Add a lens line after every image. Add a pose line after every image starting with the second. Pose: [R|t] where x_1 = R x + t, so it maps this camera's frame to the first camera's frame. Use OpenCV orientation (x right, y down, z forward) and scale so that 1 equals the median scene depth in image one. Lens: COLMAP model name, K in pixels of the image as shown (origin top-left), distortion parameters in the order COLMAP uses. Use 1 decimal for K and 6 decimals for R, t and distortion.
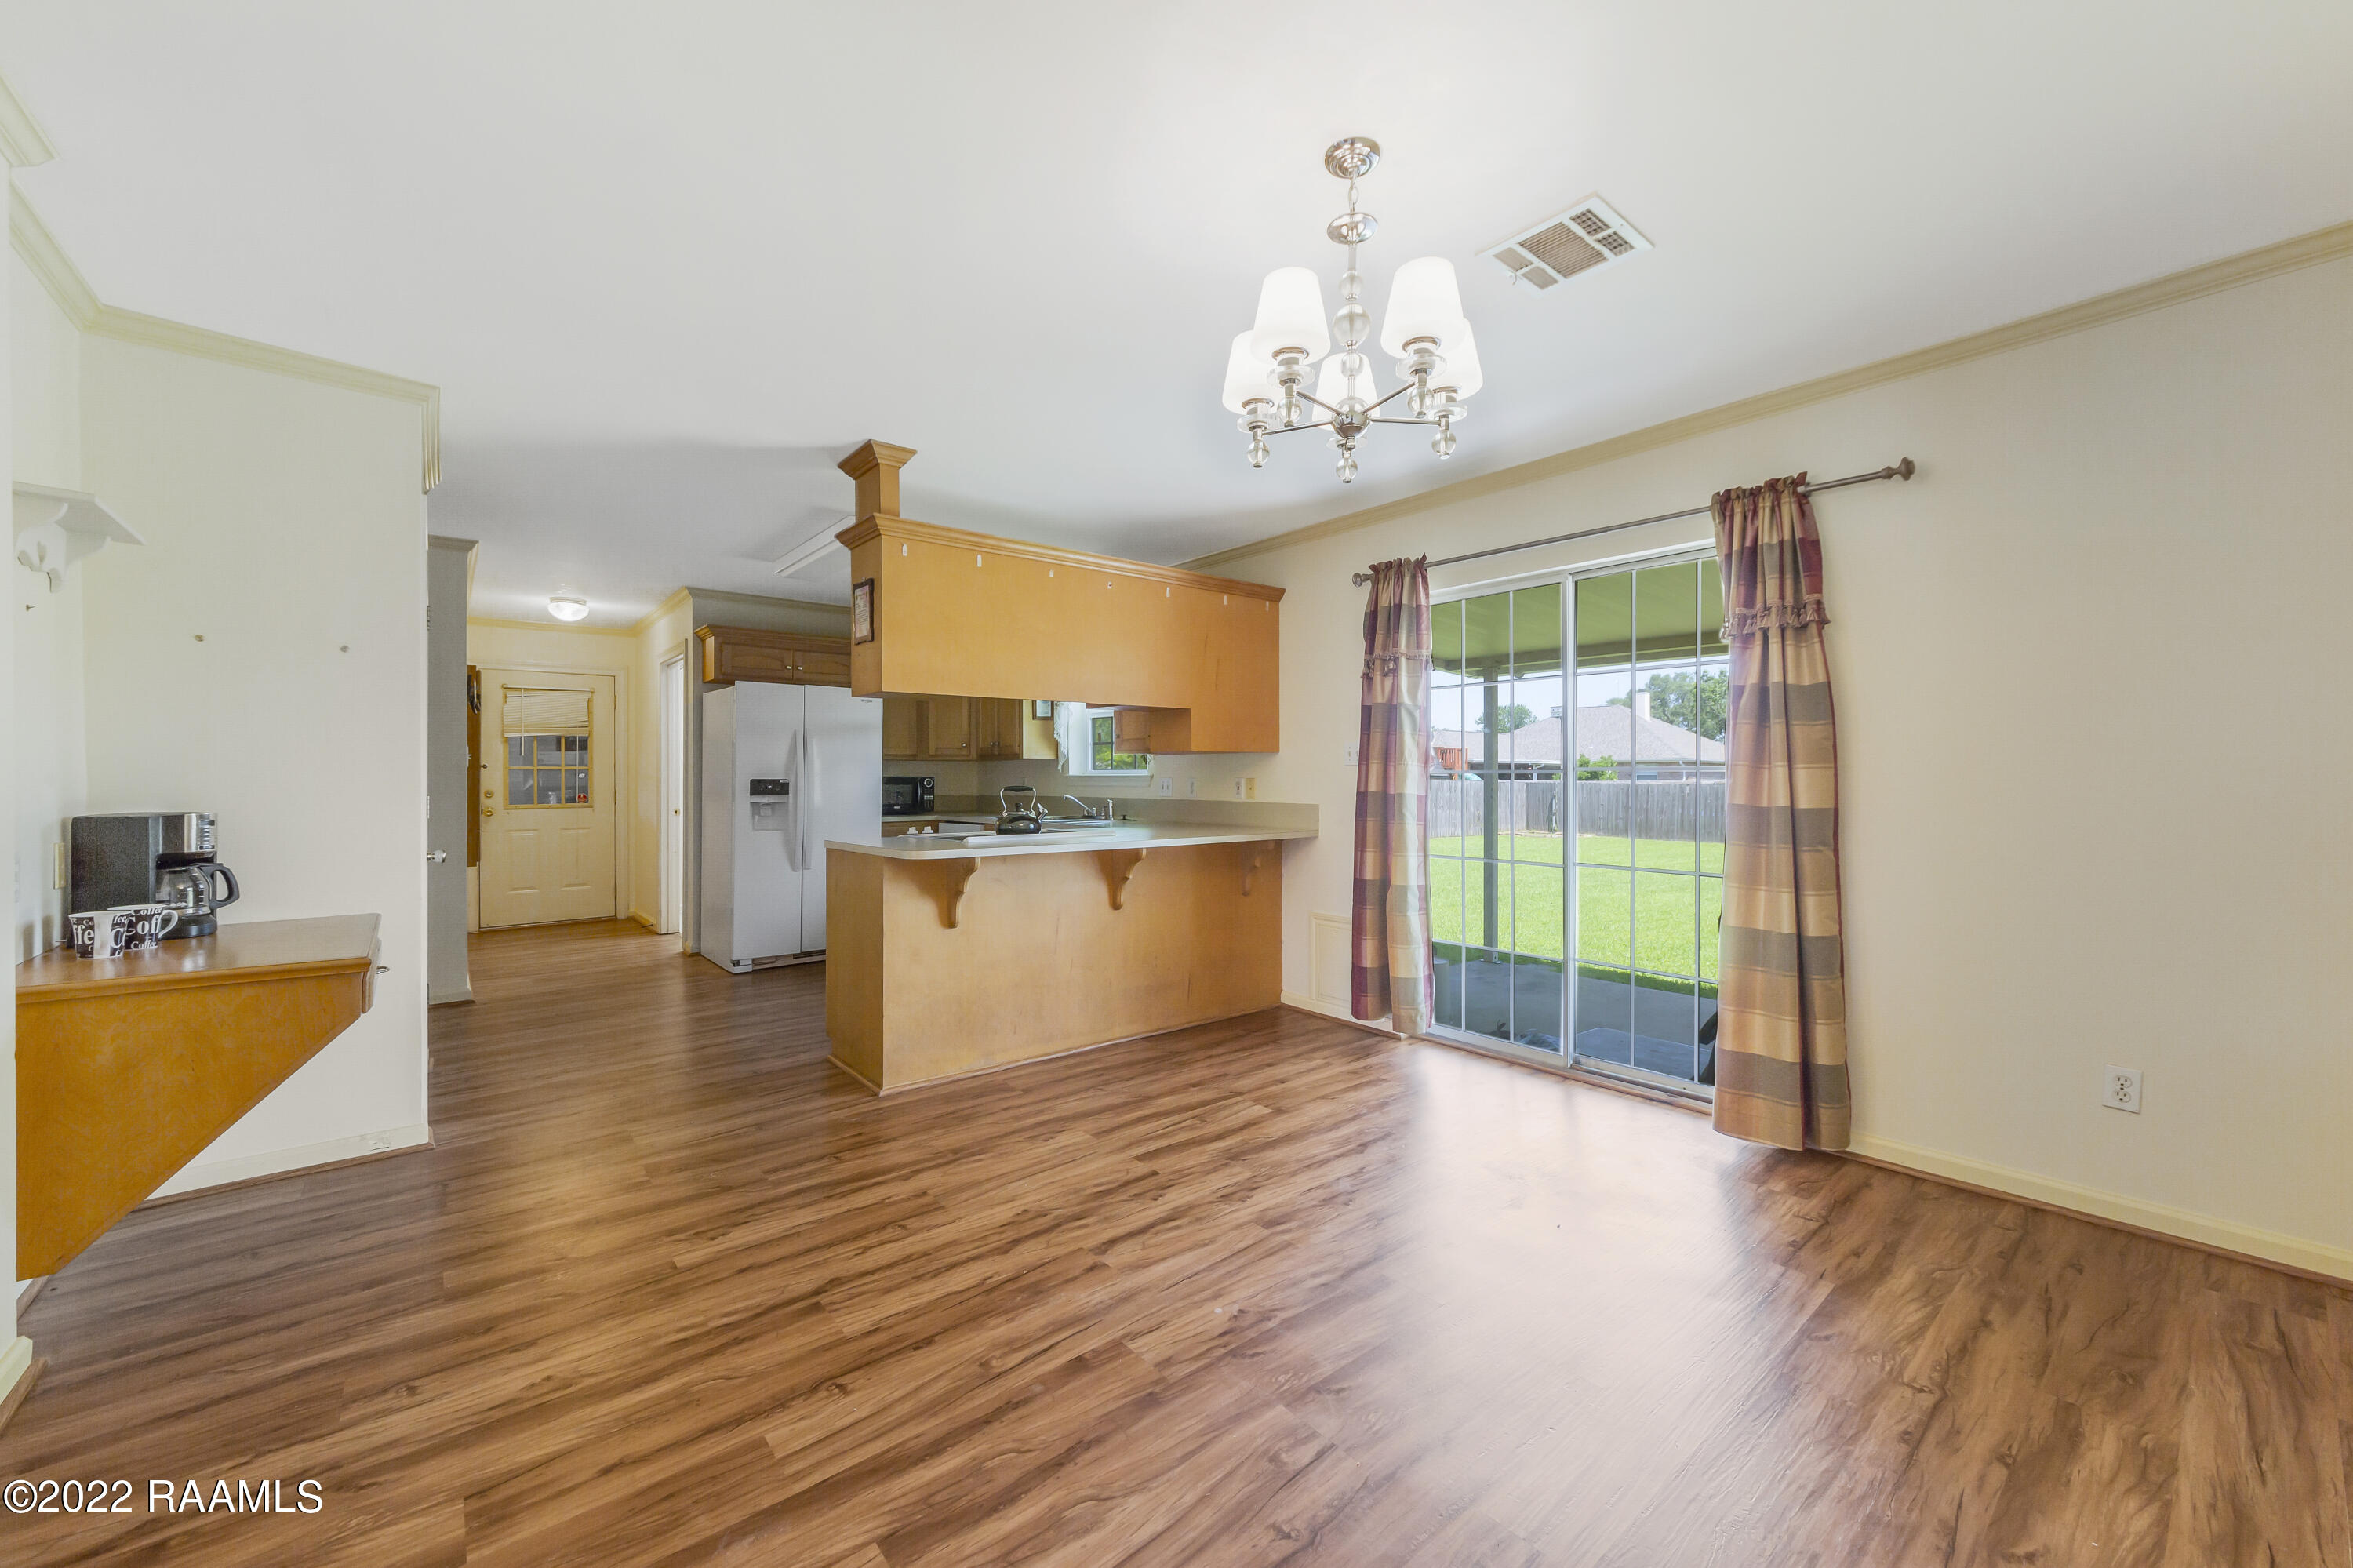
lens RADIAL K [[904.2, 0, 1179.5], [0, 904.2, 768.1], [0, 0, 1]] dist [0.012544, 0.000080]
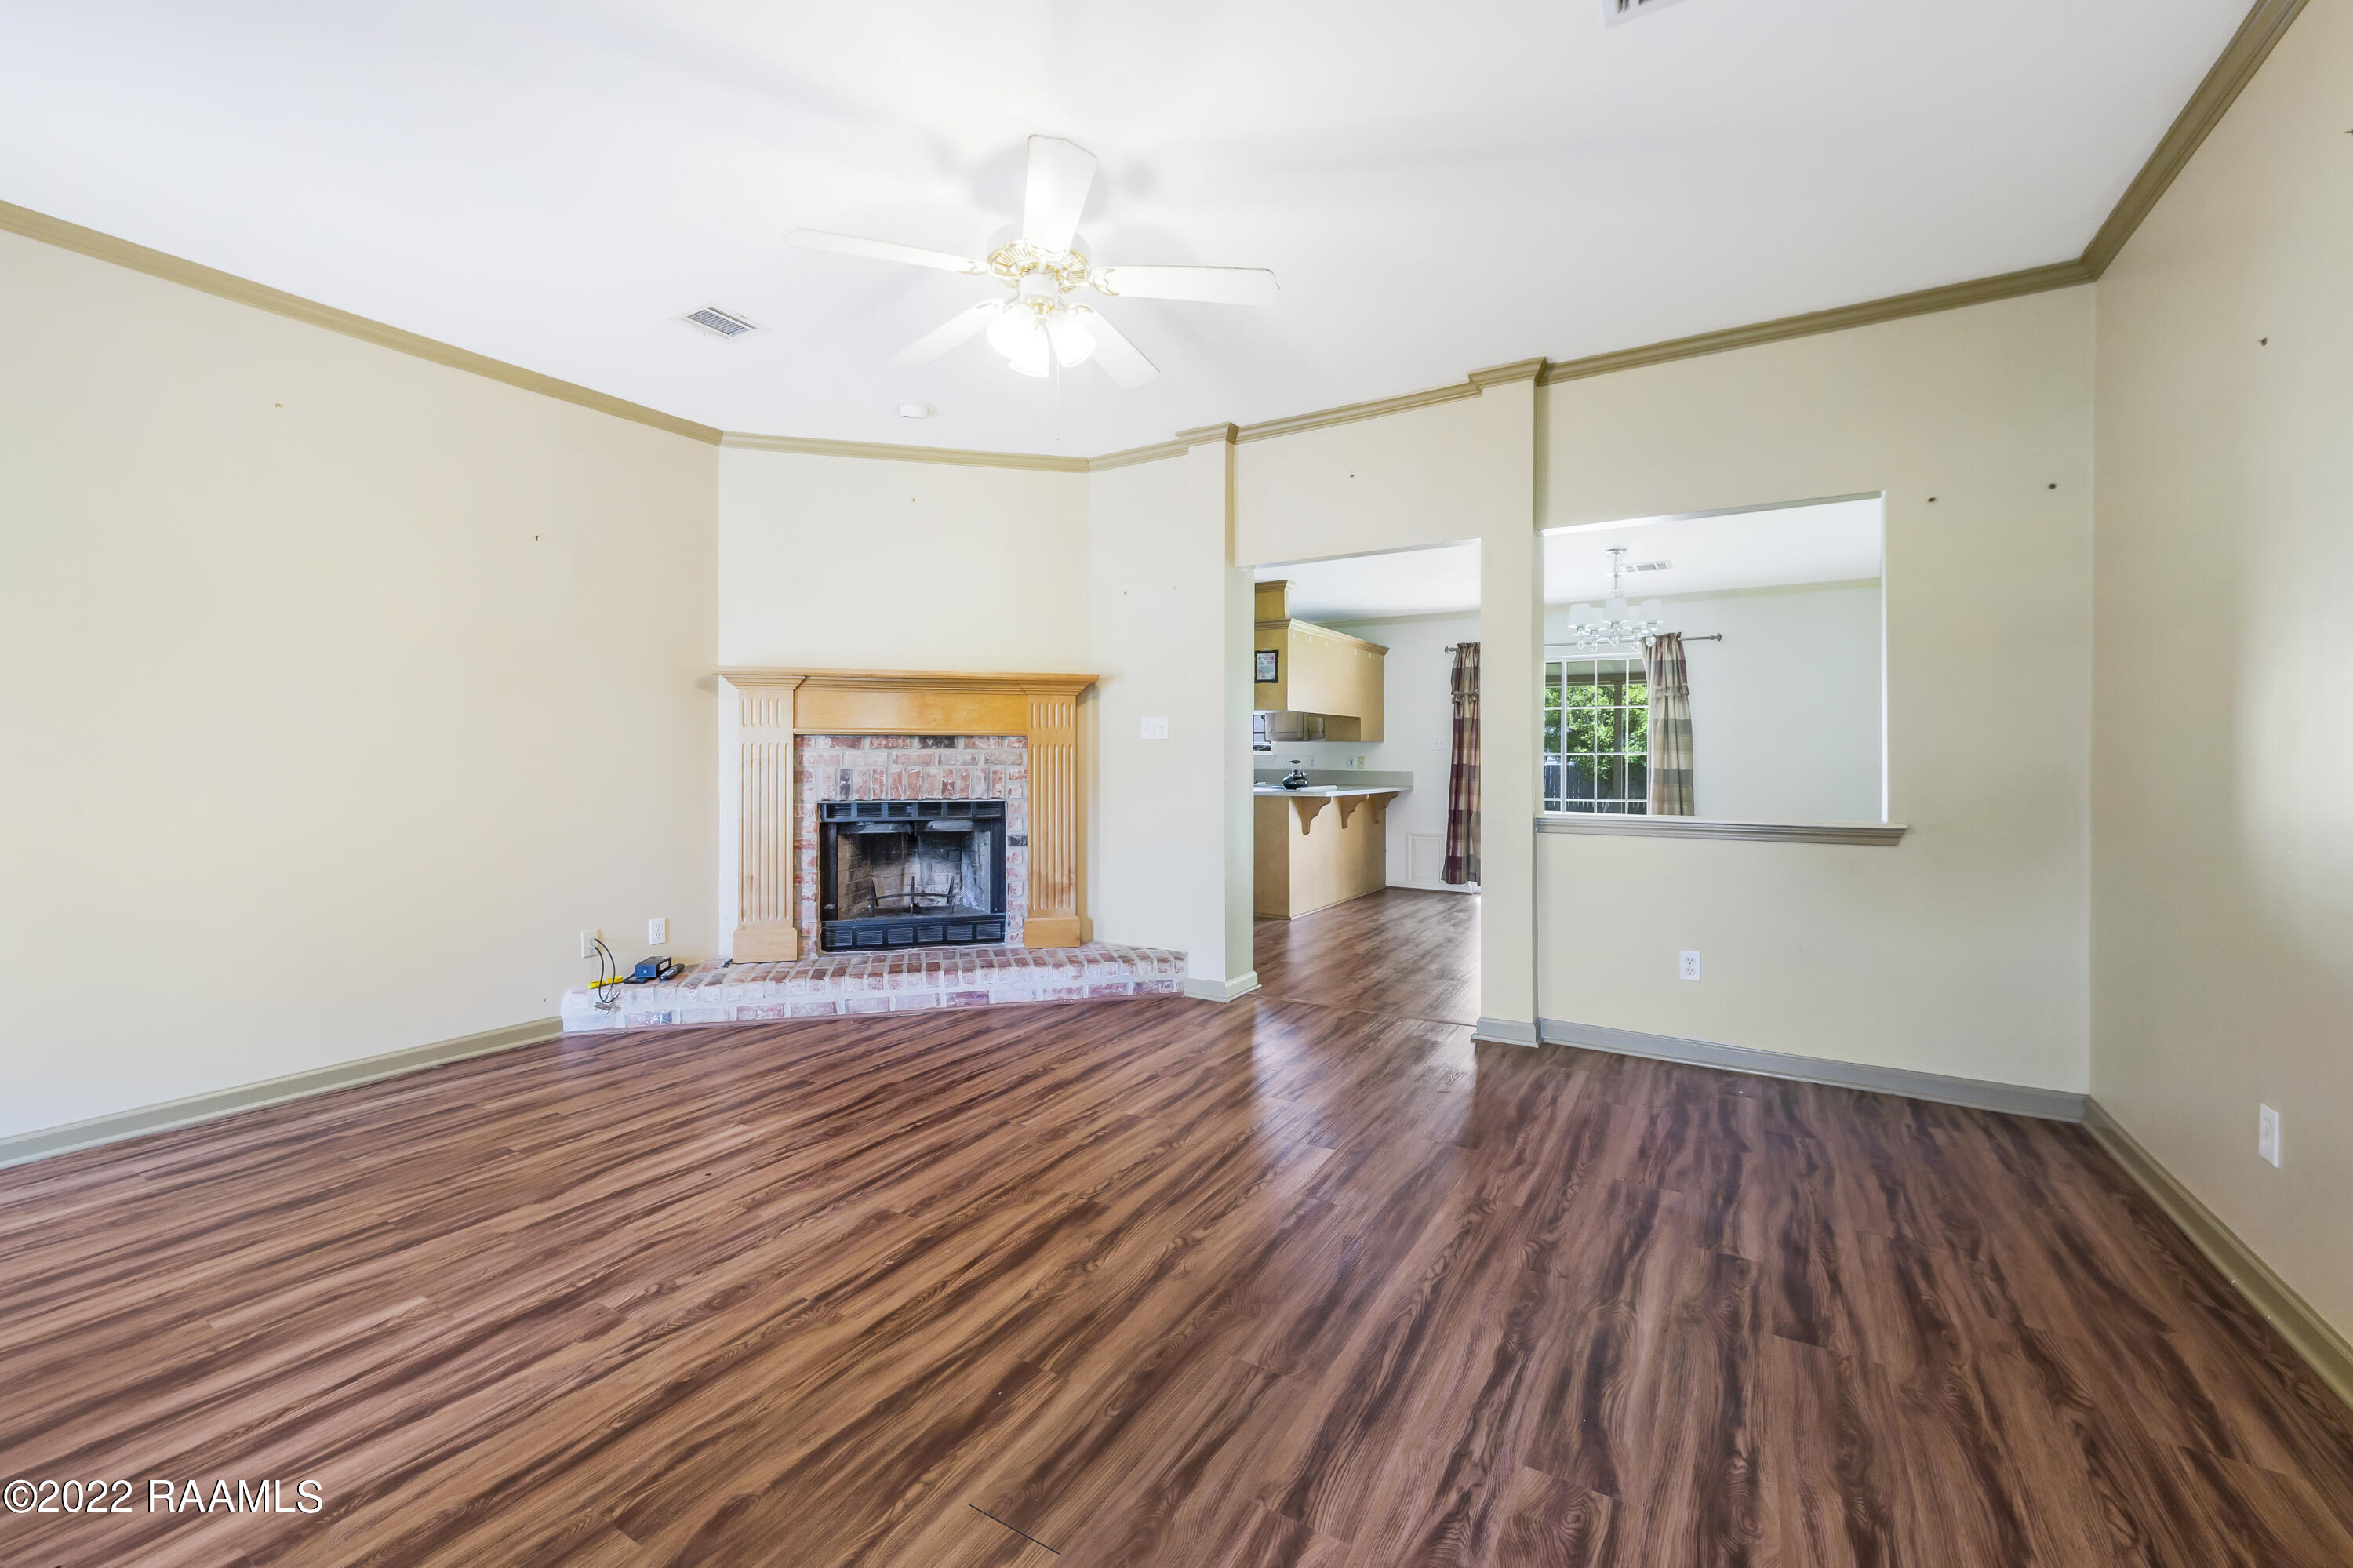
lens RADIAL K [[904.2, 0, 1196.5], [0, 904.2, 753.3], [0, 0, 1]] dist [0.012544, 0.000080]
pose [[0.946116, 0.010740, 0.323649, -1.093689], [-0.012138, 0.999924, 0.002300, 0.006636], [-0.323599, -0.006104, 0.946174, -0.726825]]
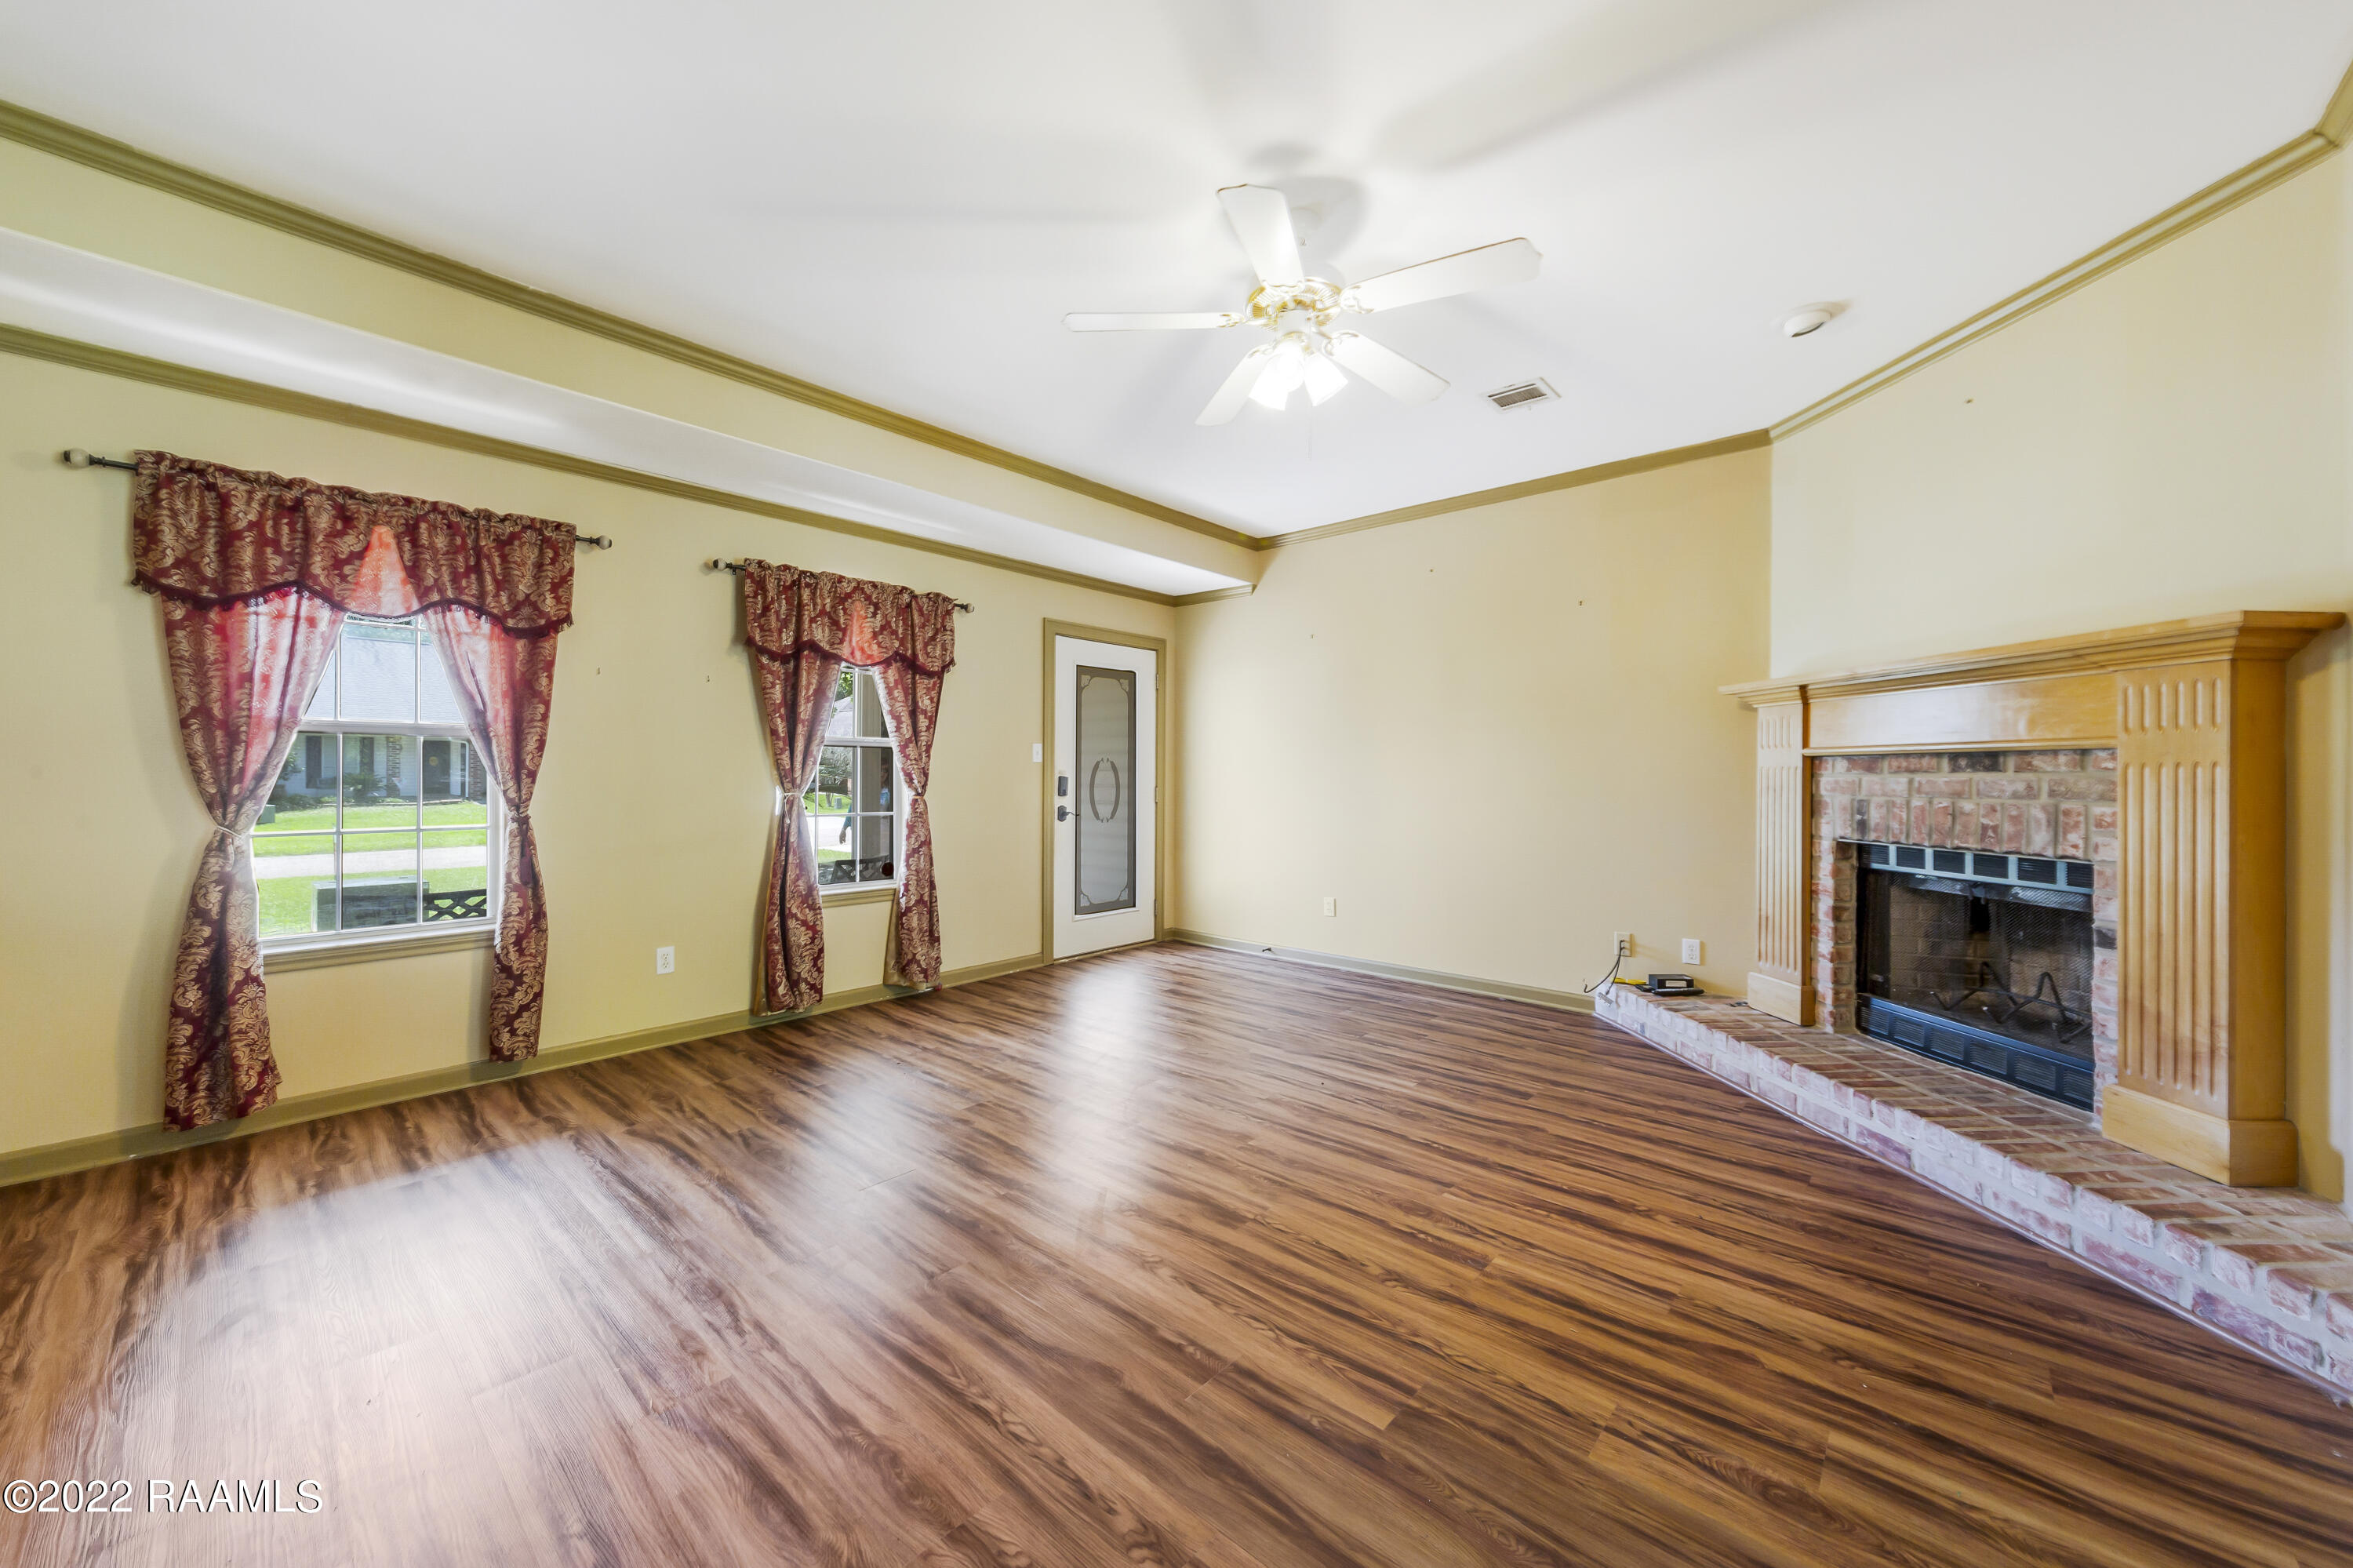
lens RADIAL K [[857.6, 0, 1180.2], [0, 857.6, 776.4], [0, 0, 1]] dist [-0.001283, -0.000148]
pose [[0.160960, 0.011677, -0.986892, 0.733891], [-0.000359, 0.999931, 0.011773, -0.005263], [0.986961, -0.001541, 0.160953, 0.477674]]
